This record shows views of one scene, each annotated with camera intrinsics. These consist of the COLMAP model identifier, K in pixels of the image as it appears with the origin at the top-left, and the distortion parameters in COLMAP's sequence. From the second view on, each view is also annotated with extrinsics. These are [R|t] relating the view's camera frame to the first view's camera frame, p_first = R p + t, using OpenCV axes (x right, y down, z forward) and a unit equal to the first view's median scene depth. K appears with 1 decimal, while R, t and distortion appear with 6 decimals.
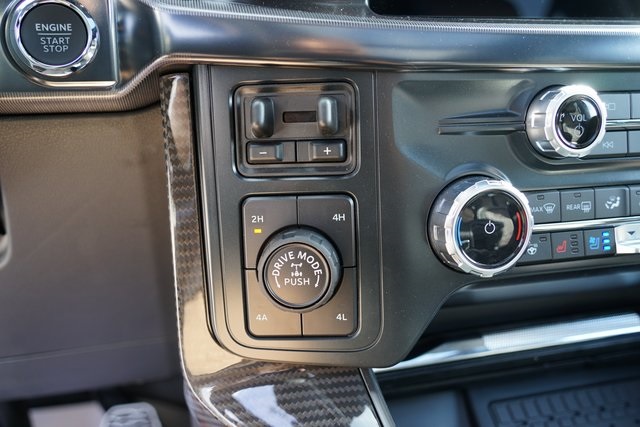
lens RADIAL K [[597.3, 0, 318.9], [0, 597.3, 213.4], [0, 0, 1]] dist [0.011695, 0.000000]
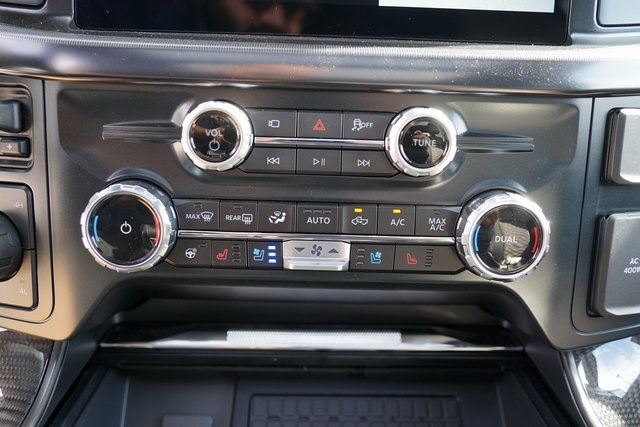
lens RADIAL K [[508.0, 0, 329.4], [0, 508.0, 185.0], [0, 0, 1]] dist [-0.050721, 0.000682]
pose [[0.974745, 0.087856, -0.205311, 0.755564], [-0.096696, 0.994753, -0.033404, -0.053355], [0.201299, 0.052414, 0.978127, 0.164813]]
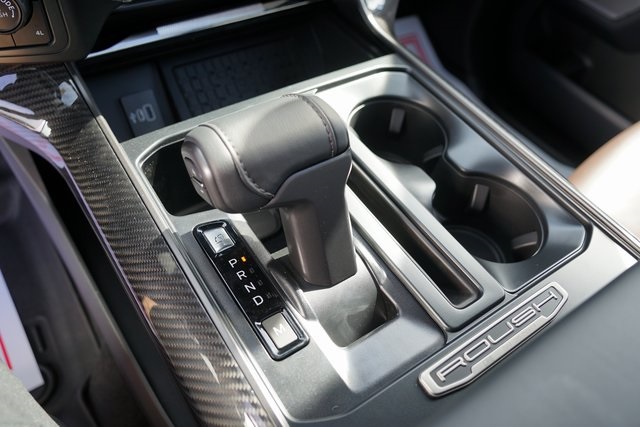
lens RADIAL K [[521.8, 0, 320.5], [0, 521.8, 211.7], [0, 0, 1]] dist [-0.008895, 0.000549]
pose [[0.941857, -0.178798, 0.284494, 0.252234], [-0.018751, 0.817385, 0.575786, -0.238933], [-0.335491, -0.547643, 0.766507, -0.551642]]
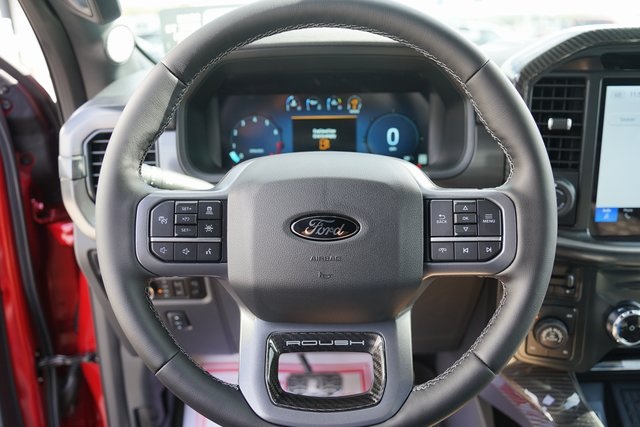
lens RADIAL K [[521.8, 0, 320.2], [0, 521.8, 215.7], [0, 0, 1]] dist [-0.008895, 0.000549]
pose [[0.967519, 0.079090, -0.240109, -0.480224], [-0.062933, 0.995253, 0.074242, -0.500135], [0.244841, -0.056720, 0.967903, -1.374246]]
